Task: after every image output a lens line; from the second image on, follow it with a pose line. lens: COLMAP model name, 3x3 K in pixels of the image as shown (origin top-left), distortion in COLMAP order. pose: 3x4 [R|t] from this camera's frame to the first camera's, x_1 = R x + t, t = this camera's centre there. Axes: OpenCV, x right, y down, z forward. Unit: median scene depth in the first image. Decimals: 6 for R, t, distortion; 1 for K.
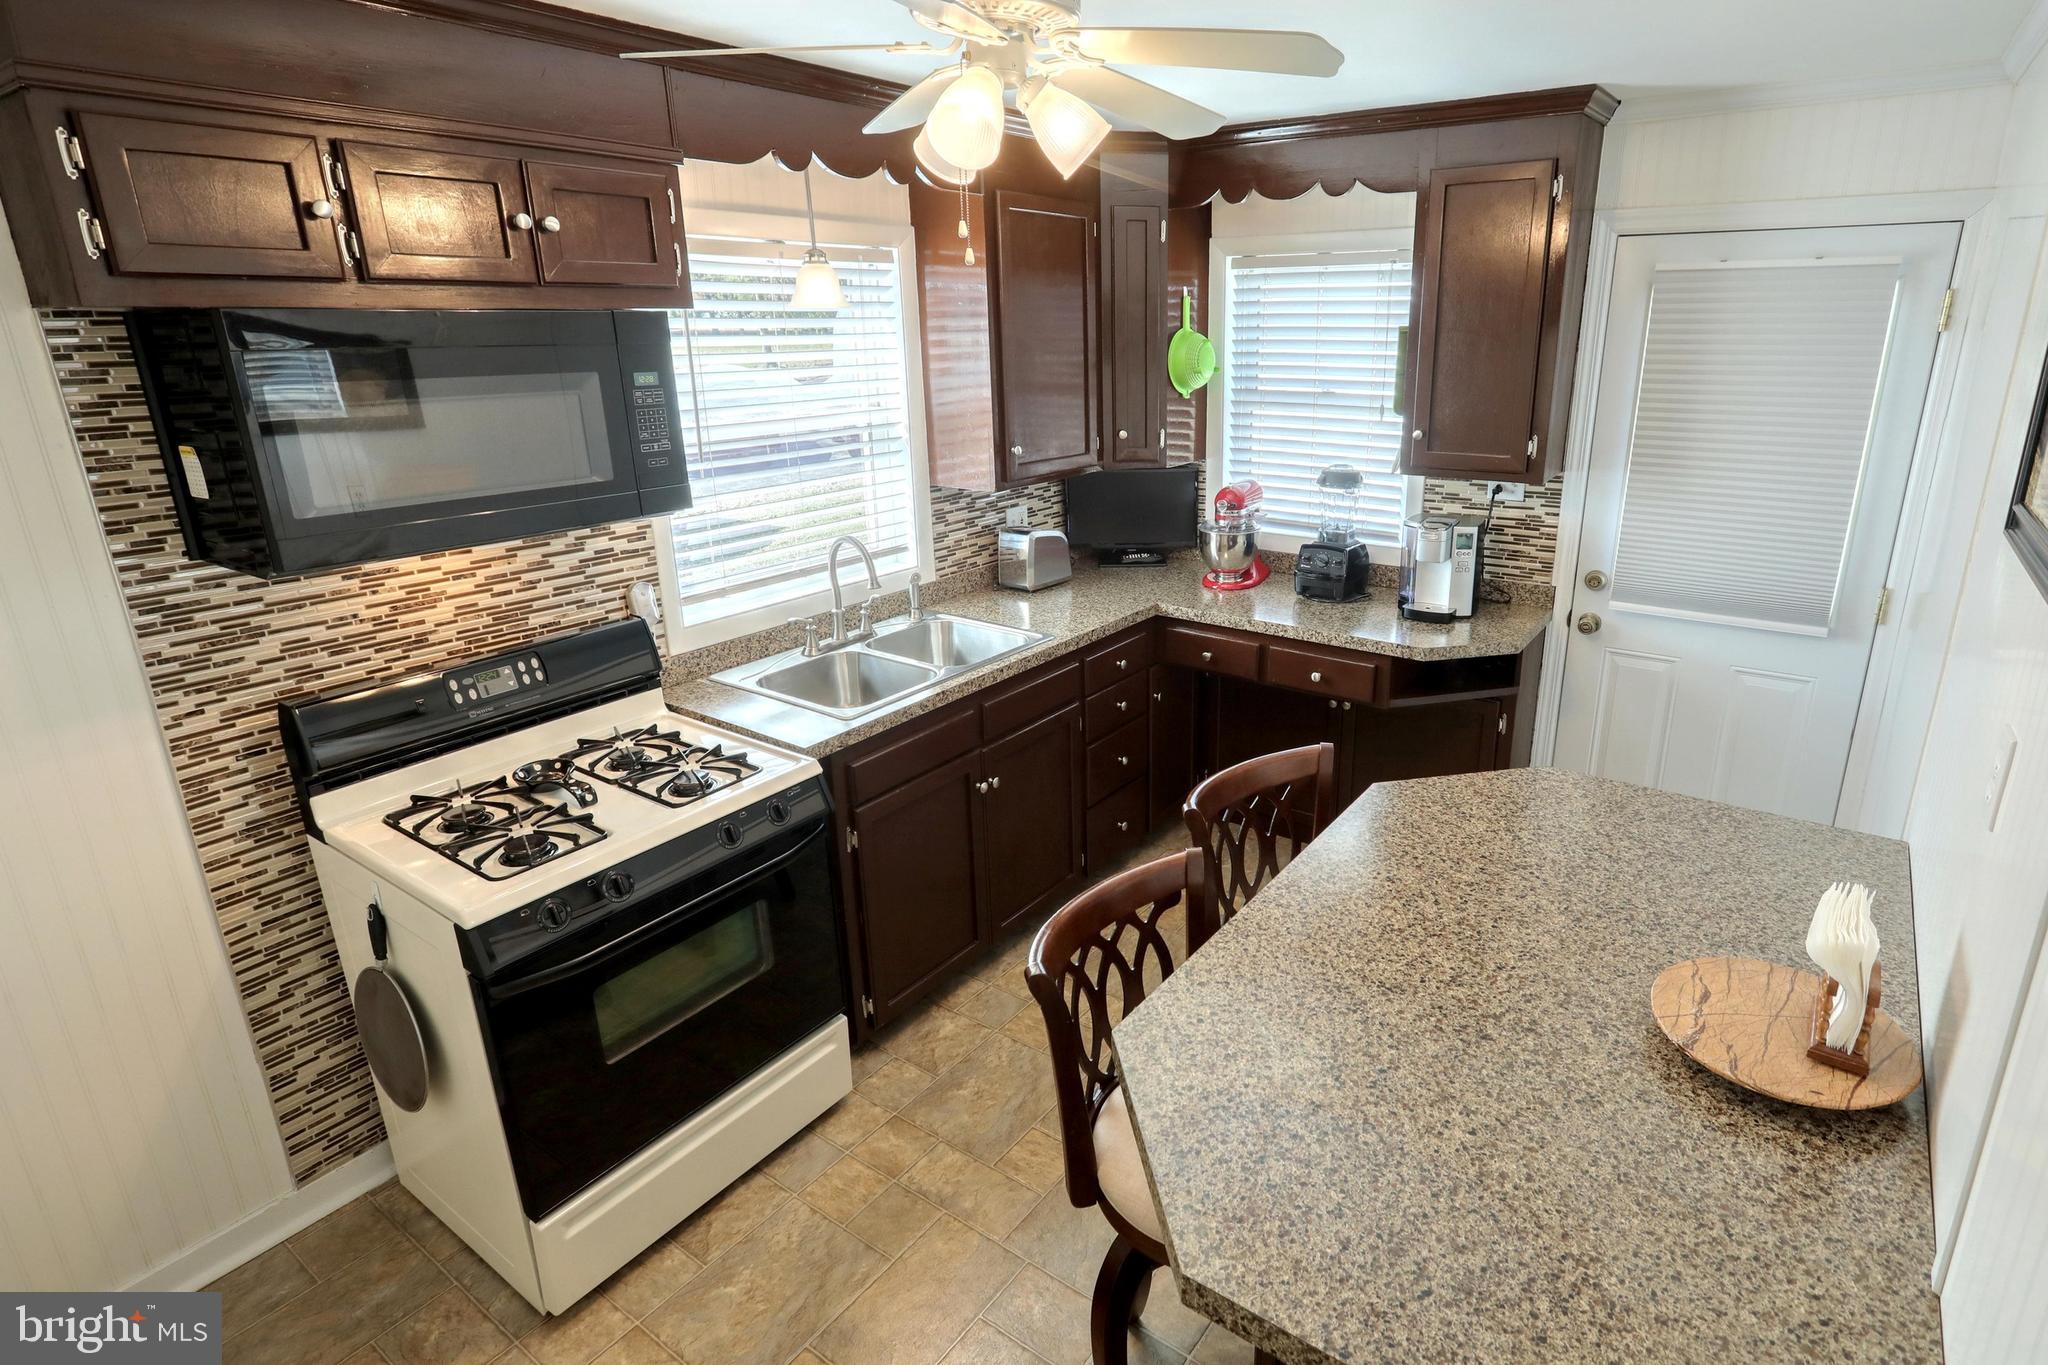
lens RADIAL K [[1136.6, 0, 1030.9], [0, 1136.6, 681.6], [0, 0, 1]] dist [0.002644, 0.000184]
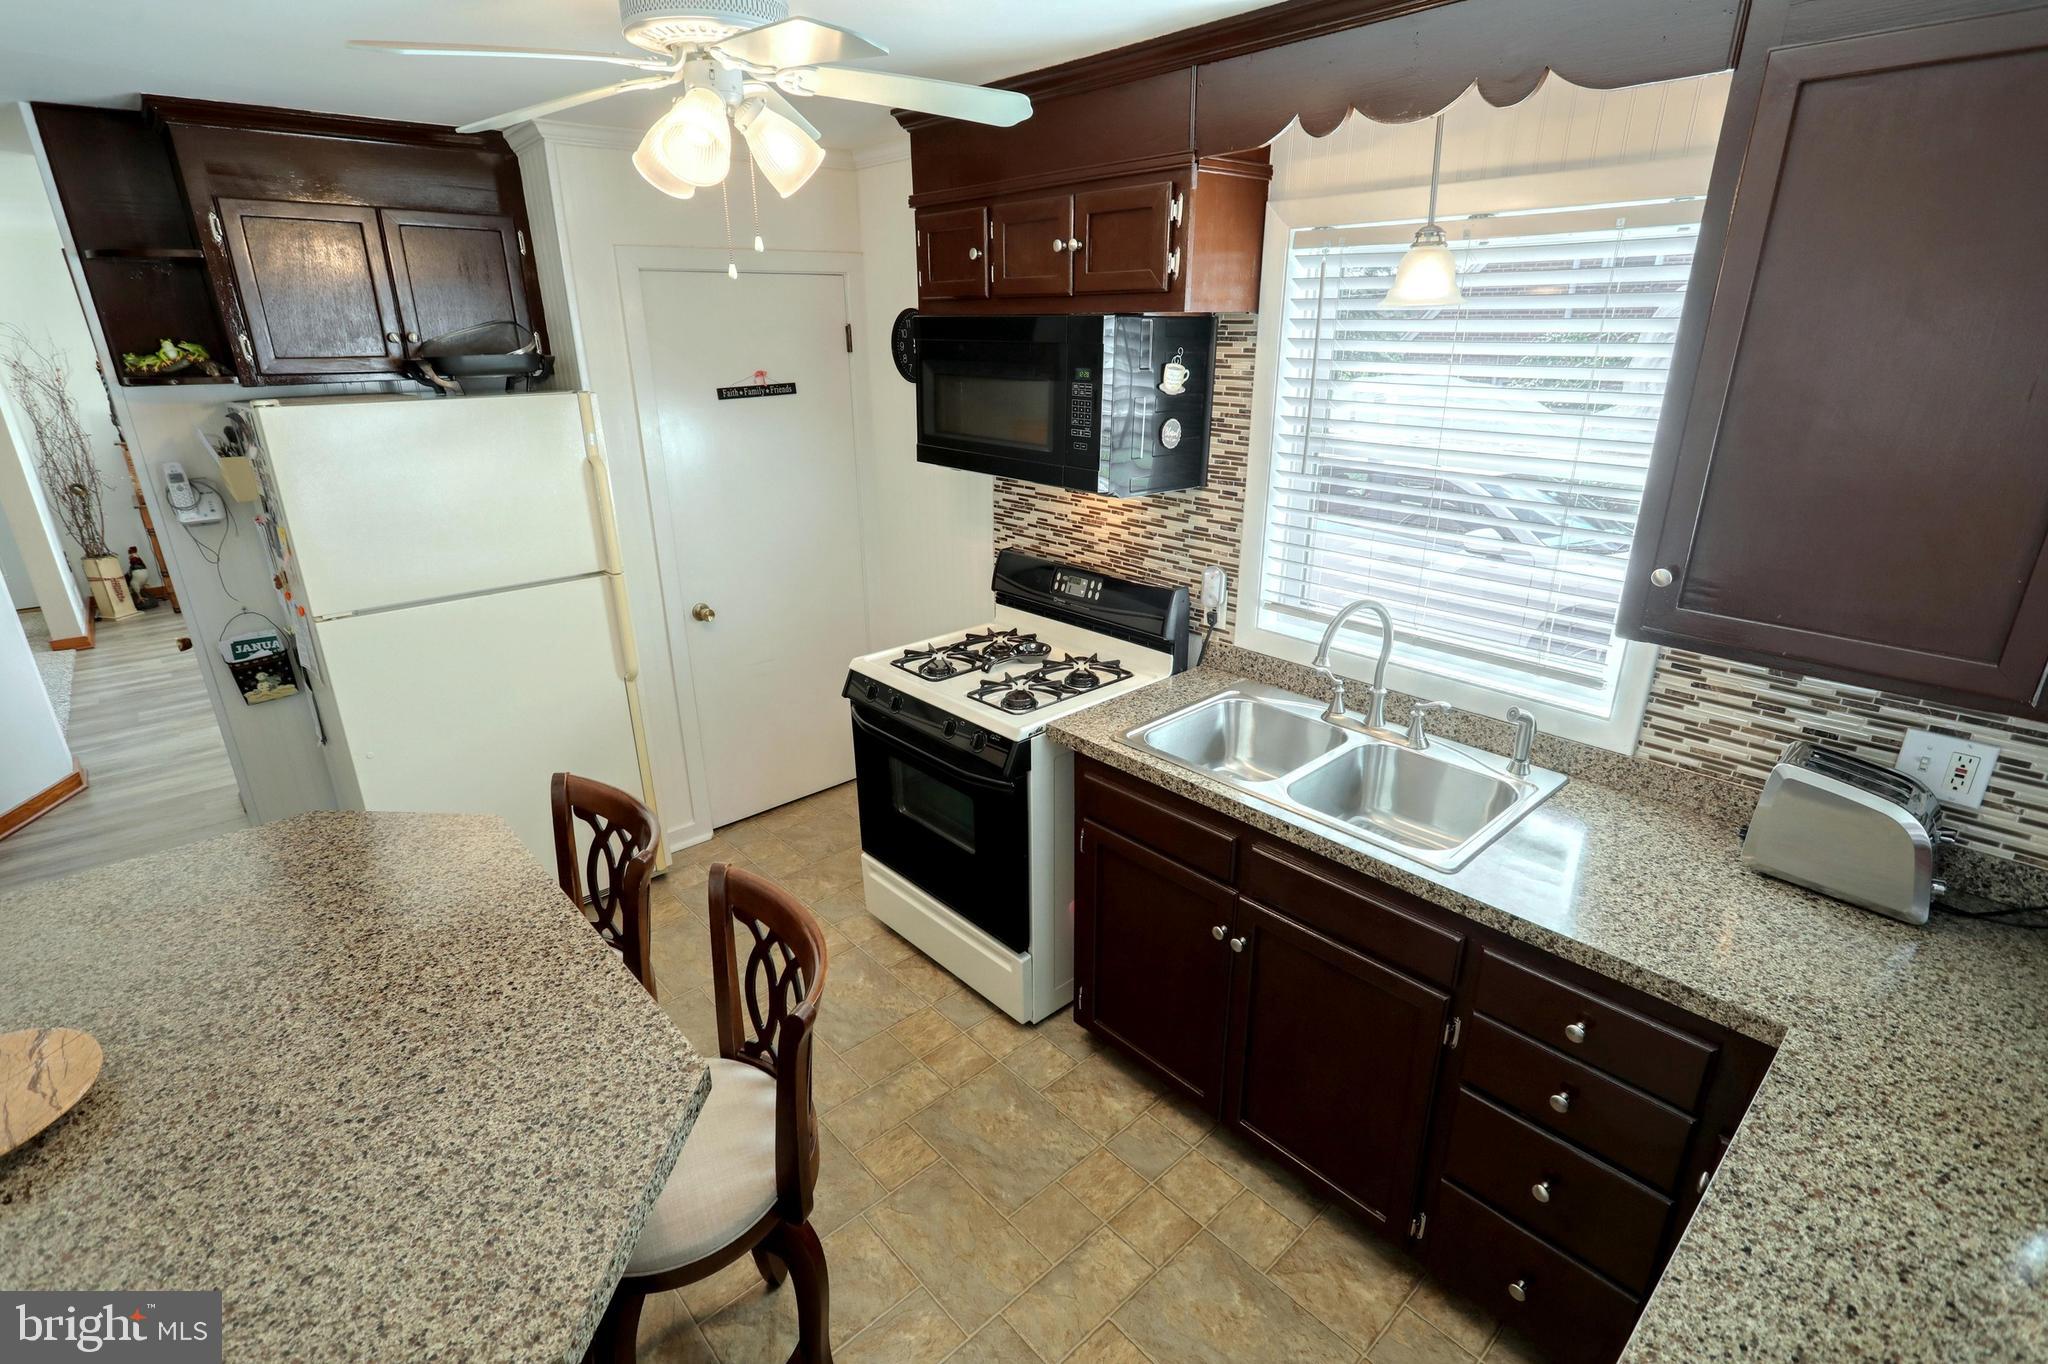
lens RADIAL K [[952.6, 0, 1020.0], [0, 952.6, 677.3], [0, 0, 1]] dist [-0.000988, 0.000972]
pose [[-0.205316, 0.351854, -0.913260, 0.562538], [-0.288754, 0.869824, 0.400035, -0.304189], [0.935129, 0.345841, -0.076989, 0.927212]]
